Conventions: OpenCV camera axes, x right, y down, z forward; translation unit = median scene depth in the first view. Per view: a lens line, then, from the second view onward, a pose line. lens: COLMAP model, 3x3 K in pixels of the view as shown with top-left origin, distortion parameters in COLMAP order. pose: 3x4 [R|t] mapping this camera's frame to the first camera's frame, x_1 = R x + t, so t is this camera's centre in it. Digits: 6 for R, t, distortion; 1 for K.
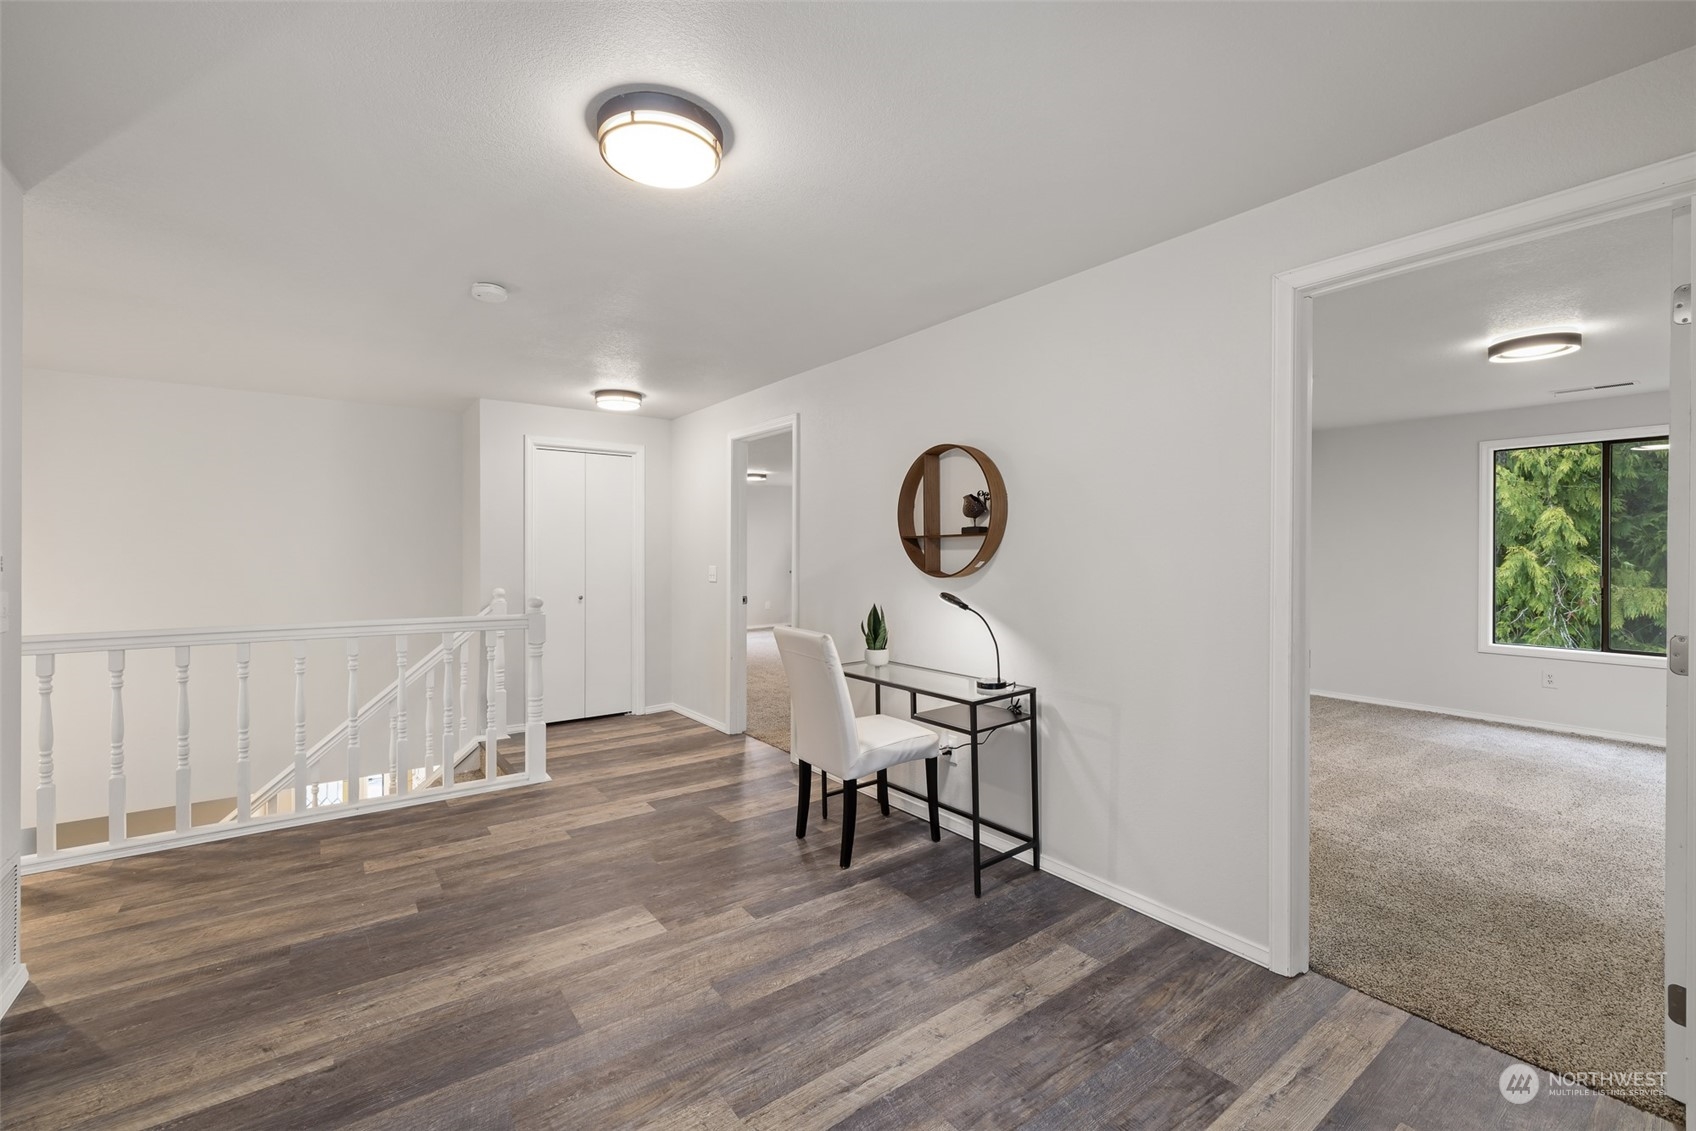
lens RADIAL K [[718.8, 0, 845.8], [0, 718.8, 559.5], [0, 0, 1]] dist [-0.007037, 0.000263]
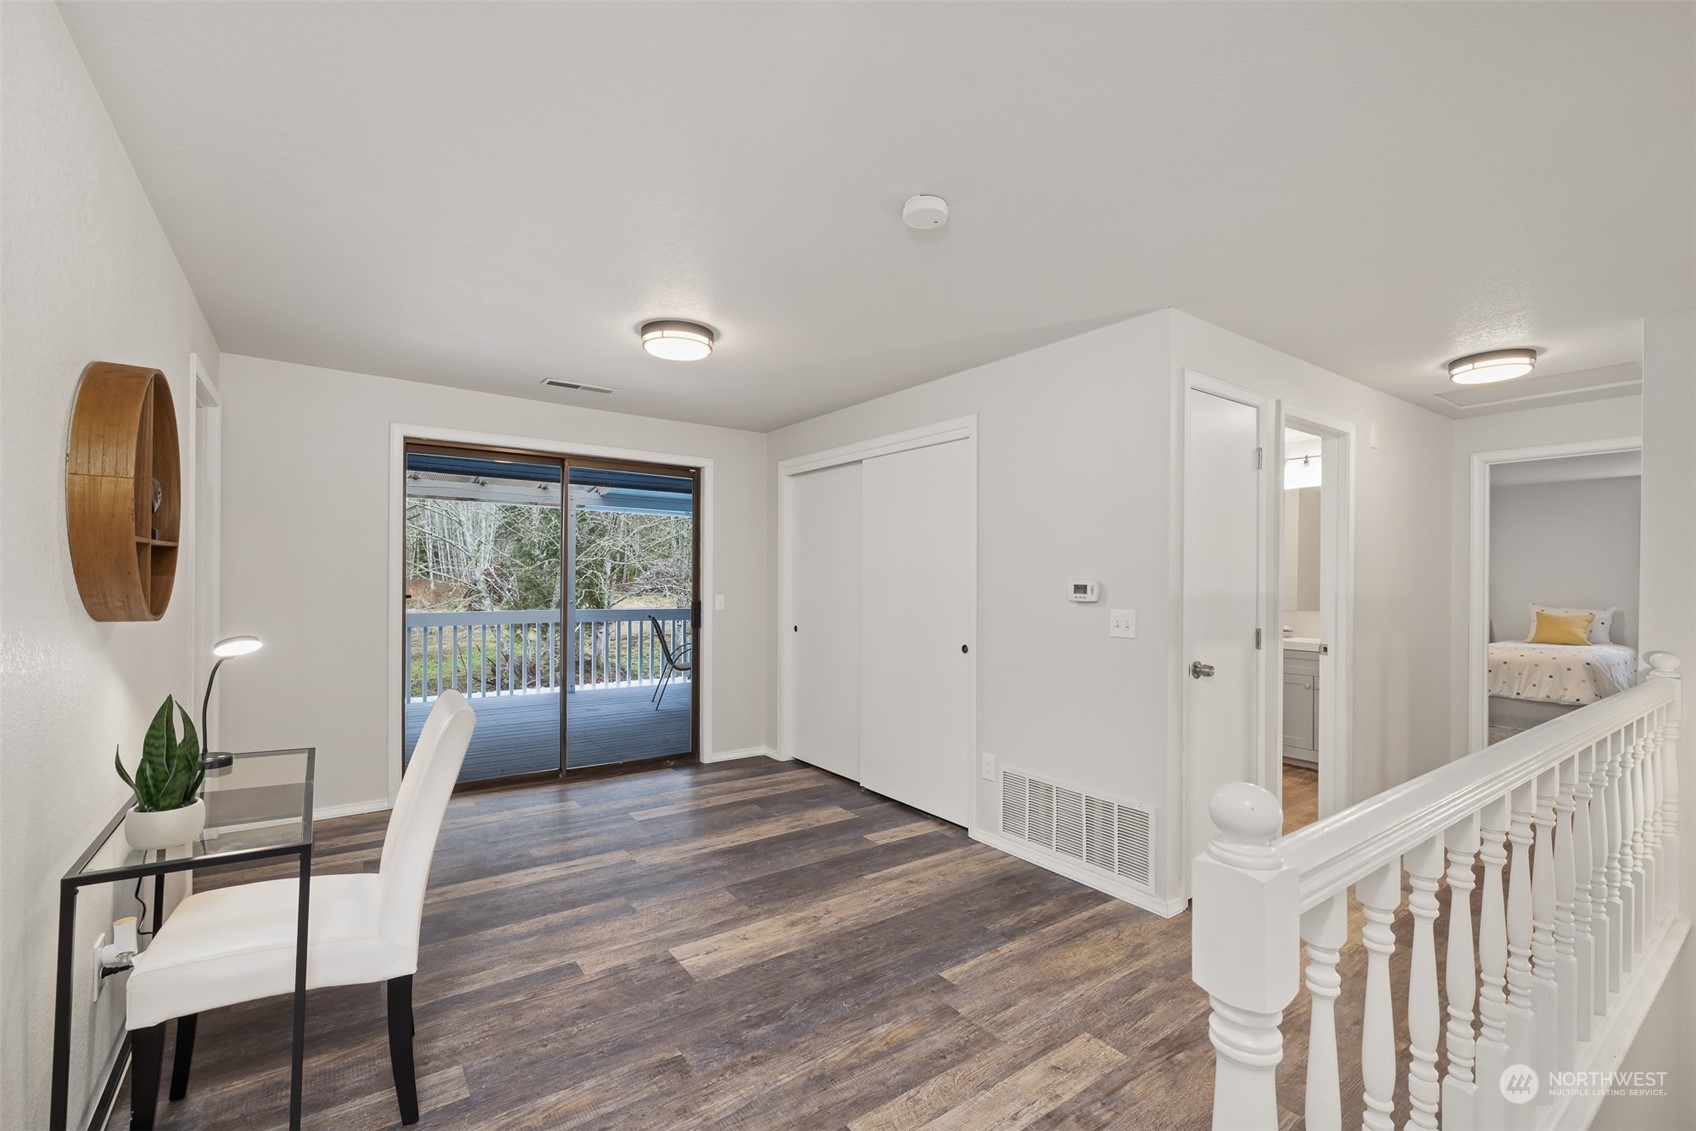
lens RADIAL K [[718.8, 0, 838.5], [0, 718.8, 570.6], [0, 0, 1]] dist [-0.007037, 0.000263]
pose [[-0.999719, -0.012823, 0.019934, -0.145465], [-0.012818, 0.999918, 0.000402, -0.007045], [-0.019937, 0.000146, -0.999801, 0.580989]]
